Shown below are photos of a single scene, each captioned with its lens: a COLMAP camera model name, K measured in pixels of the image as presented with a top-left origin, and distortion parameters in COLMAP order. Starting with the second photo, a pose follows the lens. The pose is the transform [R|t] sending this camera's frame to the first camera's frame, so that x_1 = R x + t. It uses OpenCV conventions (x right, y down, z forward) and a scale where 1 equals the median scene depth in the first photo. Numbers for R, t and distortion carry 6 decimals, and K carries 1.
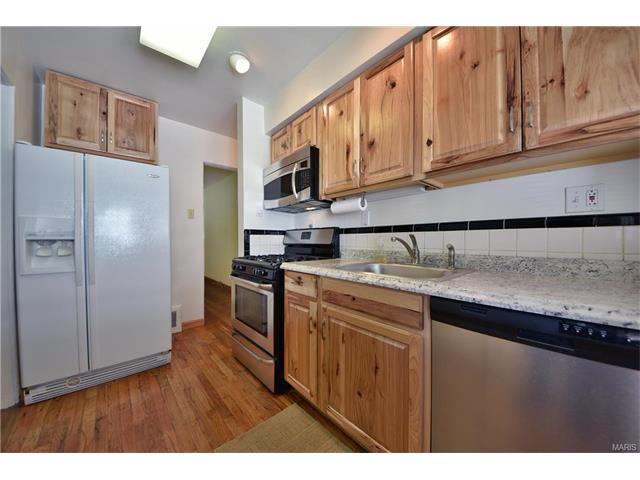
lens RADIAL K [[228.2, 0, 320.2], [0, 228.2, 242.1], [0, 0, 1]] dist [-0.009138, -0.000486]
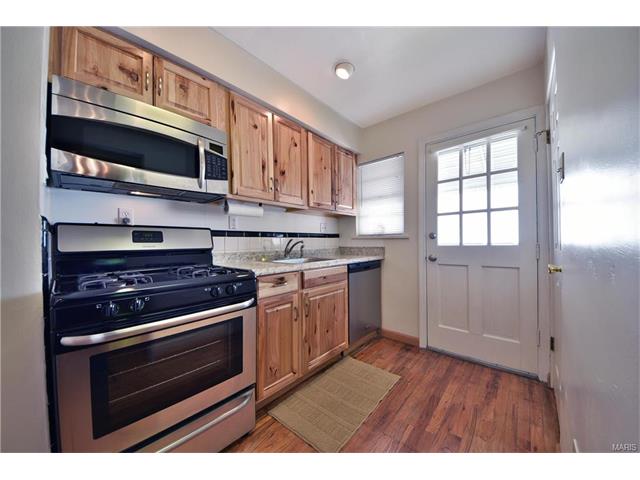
lens RADIAL K [[228.2, 0, 319.3], [0, 228.2, 240.7], [0, 0, 1]] dist [-0.009138, -0.000486]
pose [[-0.114234, 0.004545, 0.993443, -1.140184], [0.013816, 0.999900, -0.002986, -0.013508], [-0.993358, 0.013384, -0.114285, 0.921983]]
